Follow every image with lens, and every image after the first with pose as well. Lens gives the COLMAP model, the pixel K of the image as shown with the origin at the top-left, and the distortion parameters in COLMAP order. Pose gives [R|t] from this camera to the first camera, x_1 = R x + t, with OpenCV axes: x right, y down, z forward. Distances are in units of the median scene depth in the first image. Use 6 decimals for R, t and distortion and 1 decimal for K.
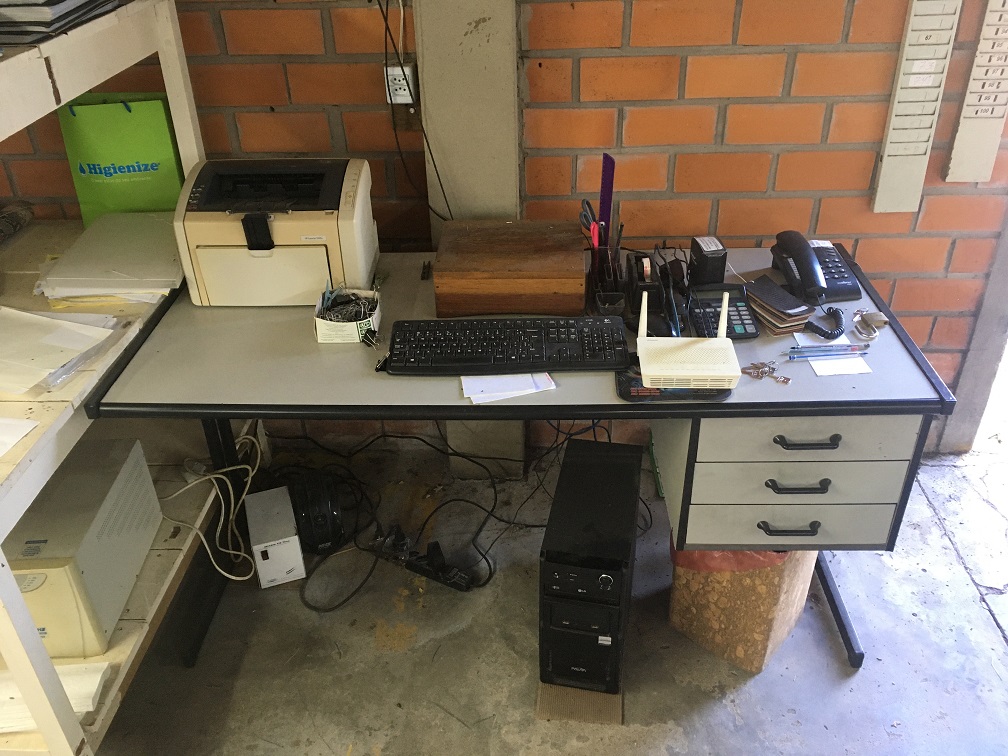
lens RADIAL K [[862.6, 0, 504.0], [0, 862.6, 378.0], [0, 0, 1]] dist [0.080740, -0.107777]
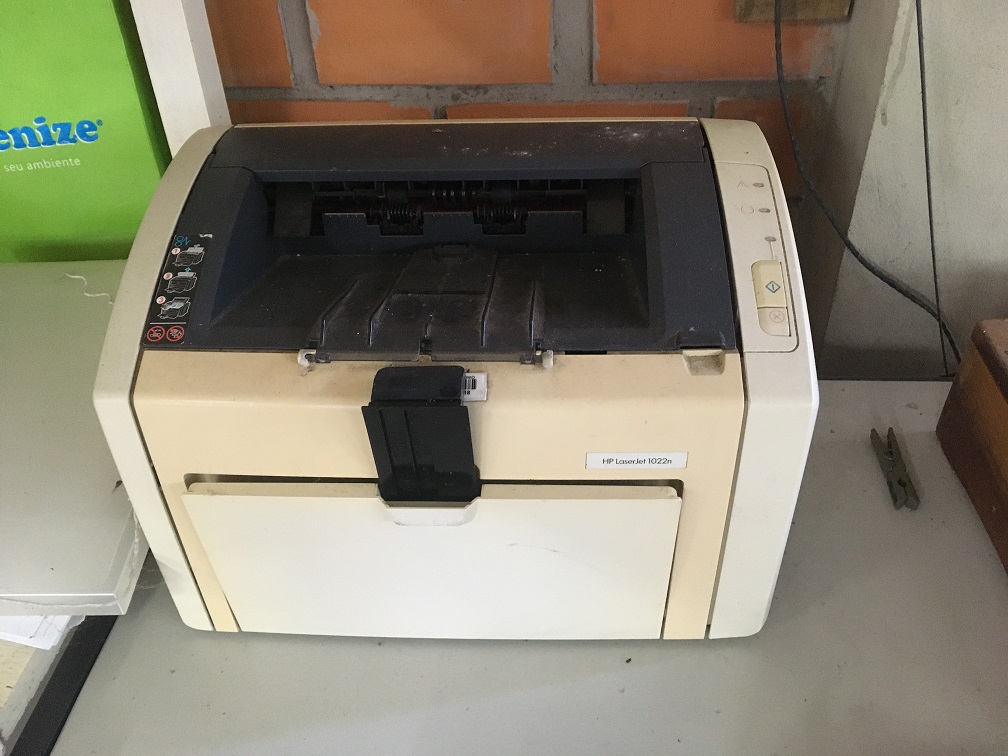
lens RADIAL K [[862.6, 0, 504.0], [0, 862.6, 378.0], [0, 0, 1]] dist [0.080740, -0.107777]
pose [[0.998870, 0.018070, -0.043952, -0.242663], [-0.013708, 0.995132, 0.097597, -0.204891], [0.045502, -0.096884, 0.994255, 0.735192]]
